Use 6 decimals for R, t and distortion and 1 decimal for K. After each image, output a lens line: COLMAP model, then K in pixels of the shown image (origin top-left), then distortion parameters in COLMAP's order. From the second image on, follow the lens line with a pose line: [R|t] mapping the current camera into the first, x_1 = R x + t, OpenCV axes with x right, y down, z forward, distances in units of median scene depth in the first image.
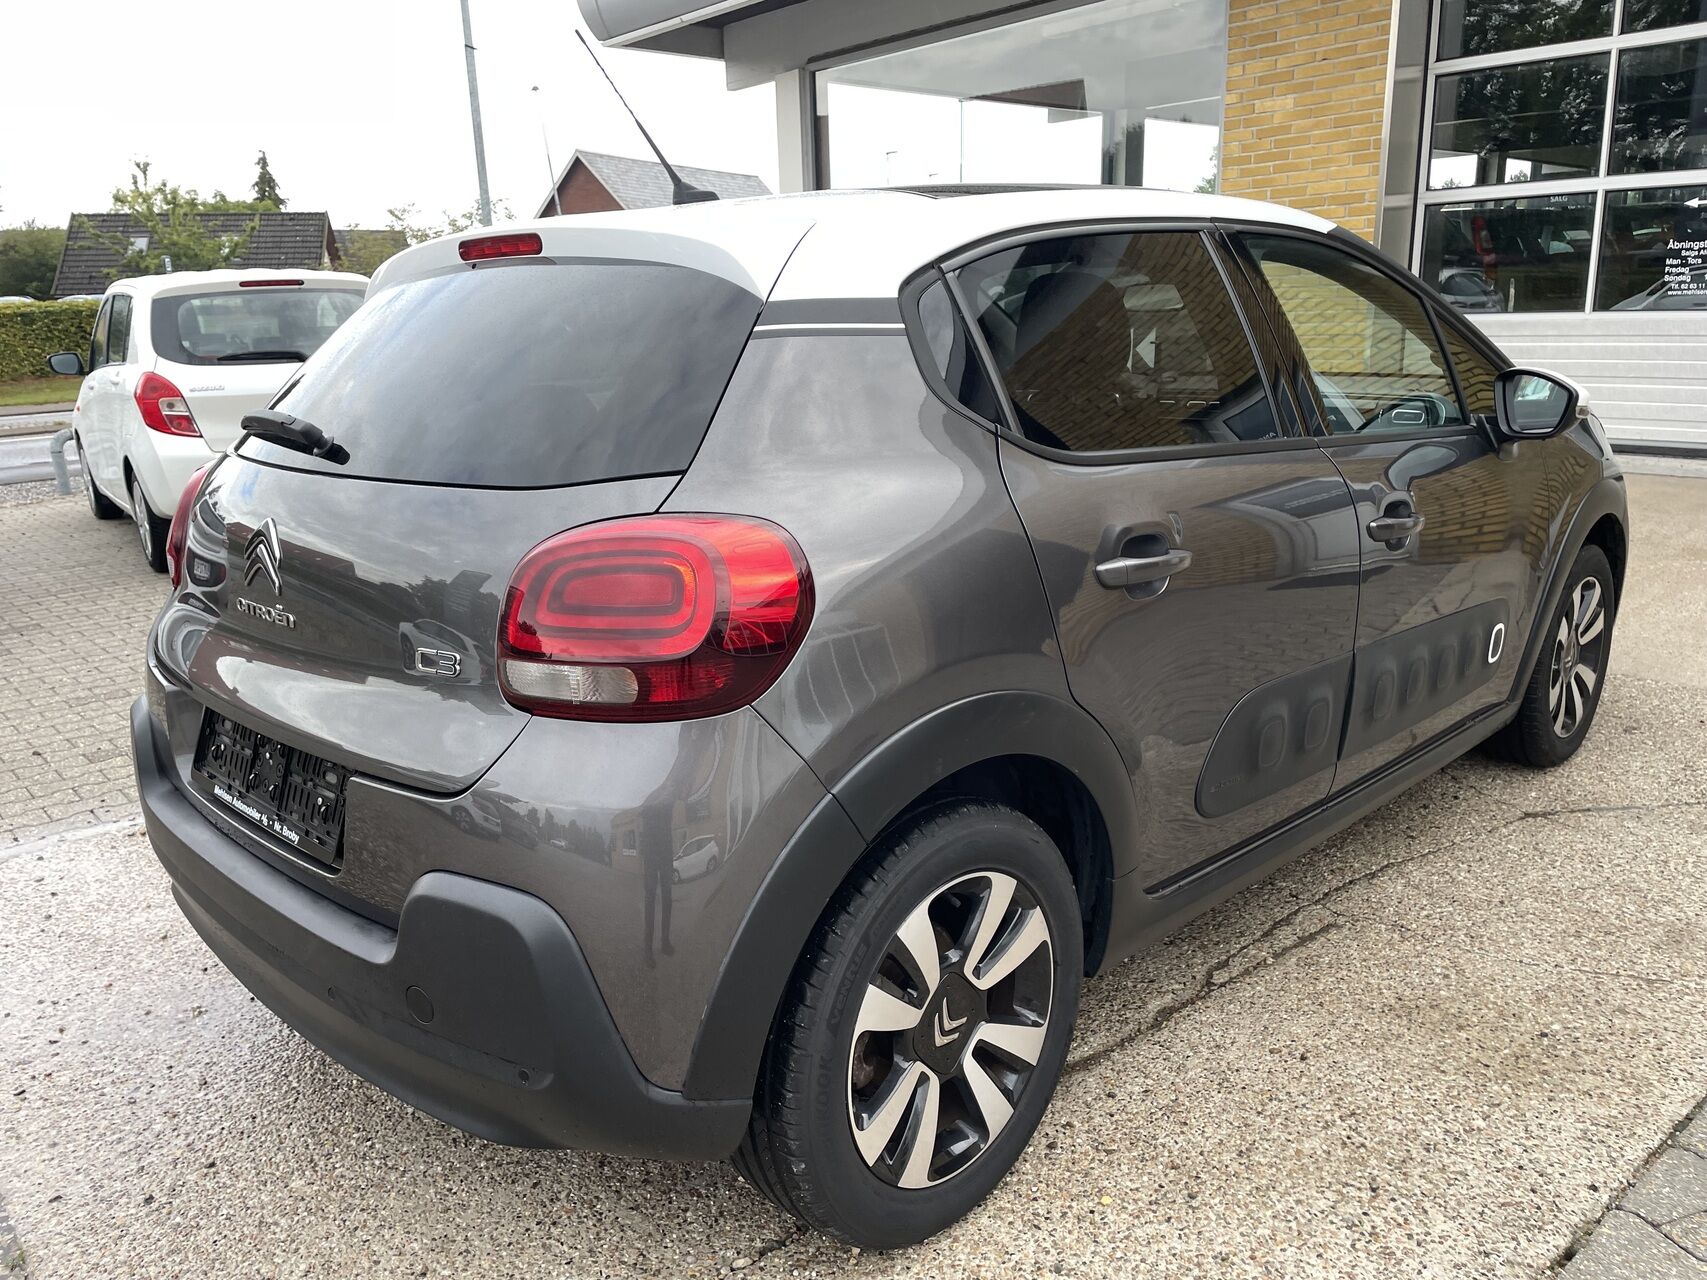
lens RADIAL K [[1297.1, 0, 843.5], [0, 1297.1, 650.9], [0, 0, 1]] dist [0.034110, -0.045897]
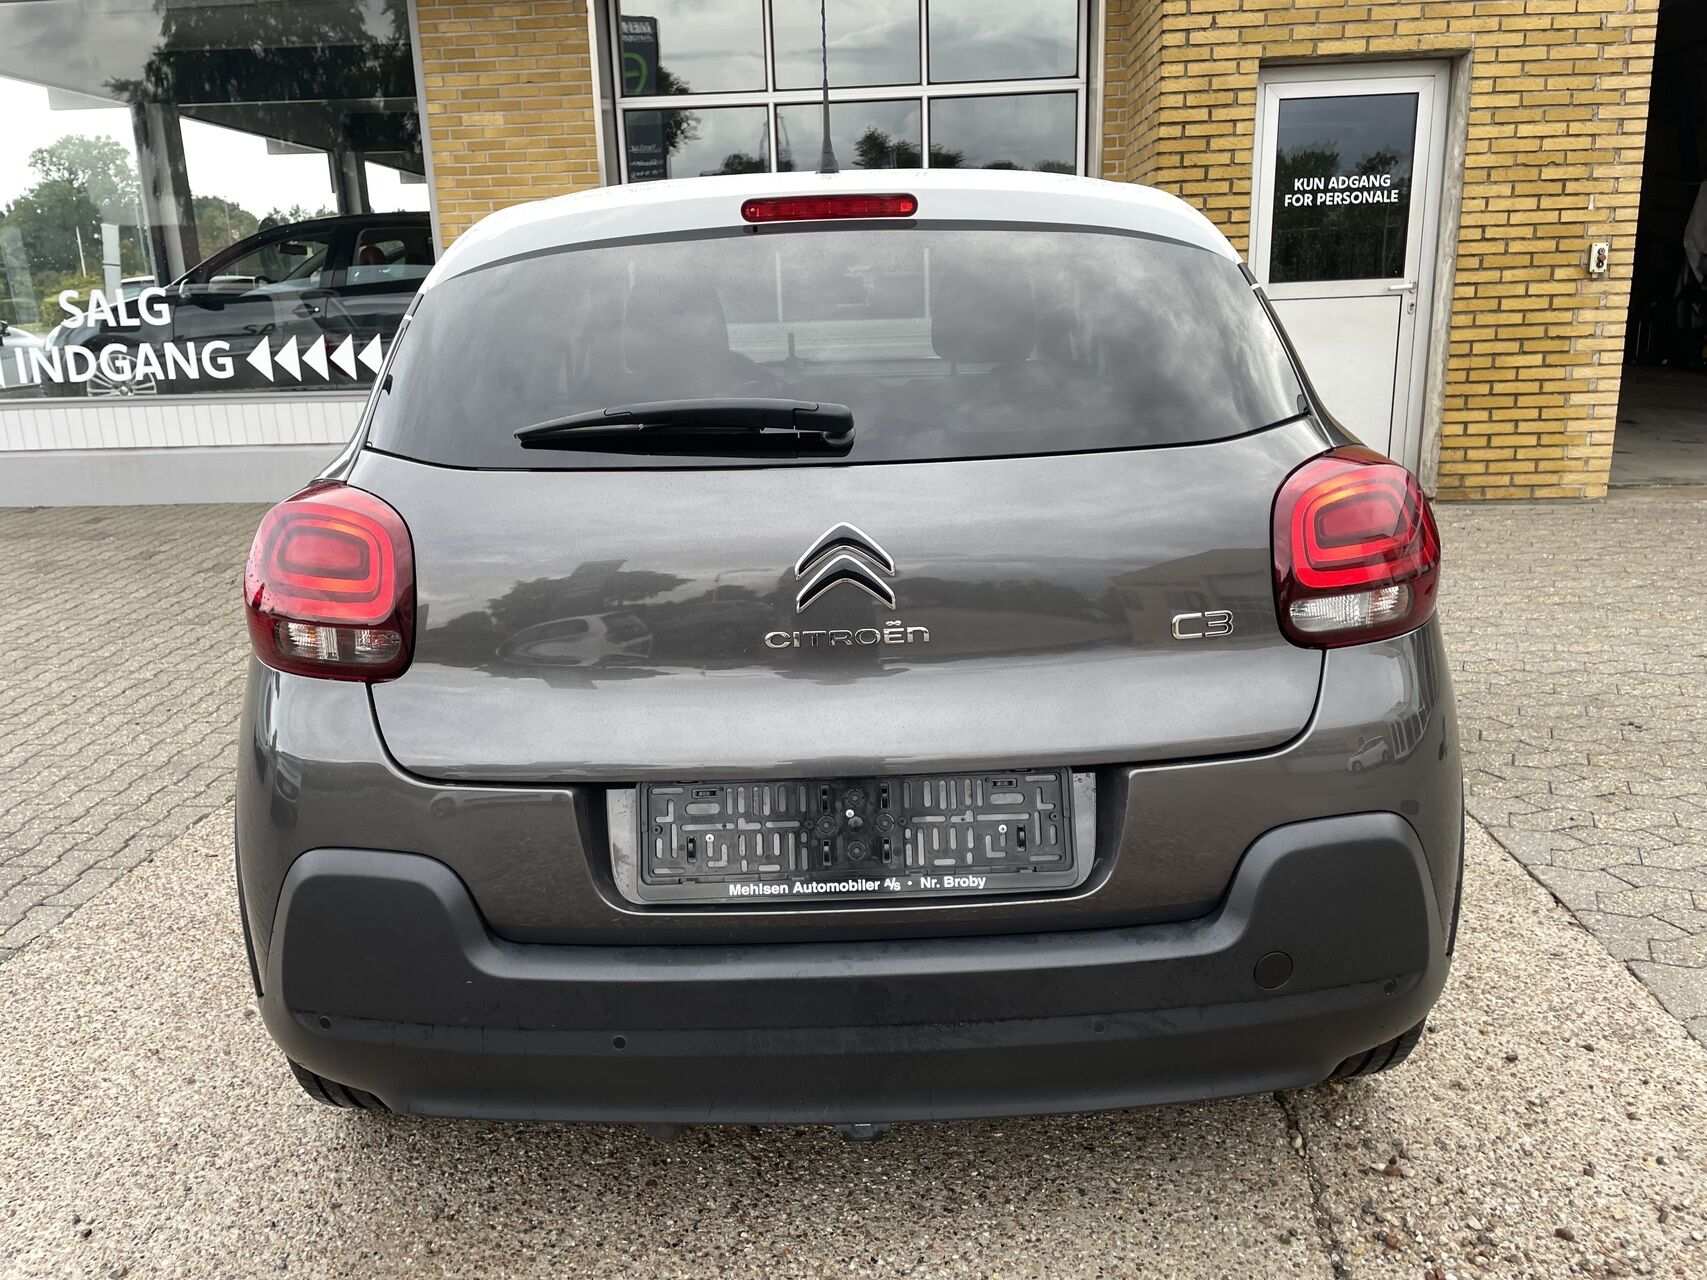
lens RADIAL K [[1297.1, 0, 842.6], [0, 1297.1, 635.3], [0, 0, 1]] dist [0.034110, -0.045897]
pose [[0.700122, -0.169328, 0.693655, -0.258595], [0.187983, 0.980913, 0.049715, -0.018299], [-0.688833, 0.095589, 0.718590, 0.107603]]
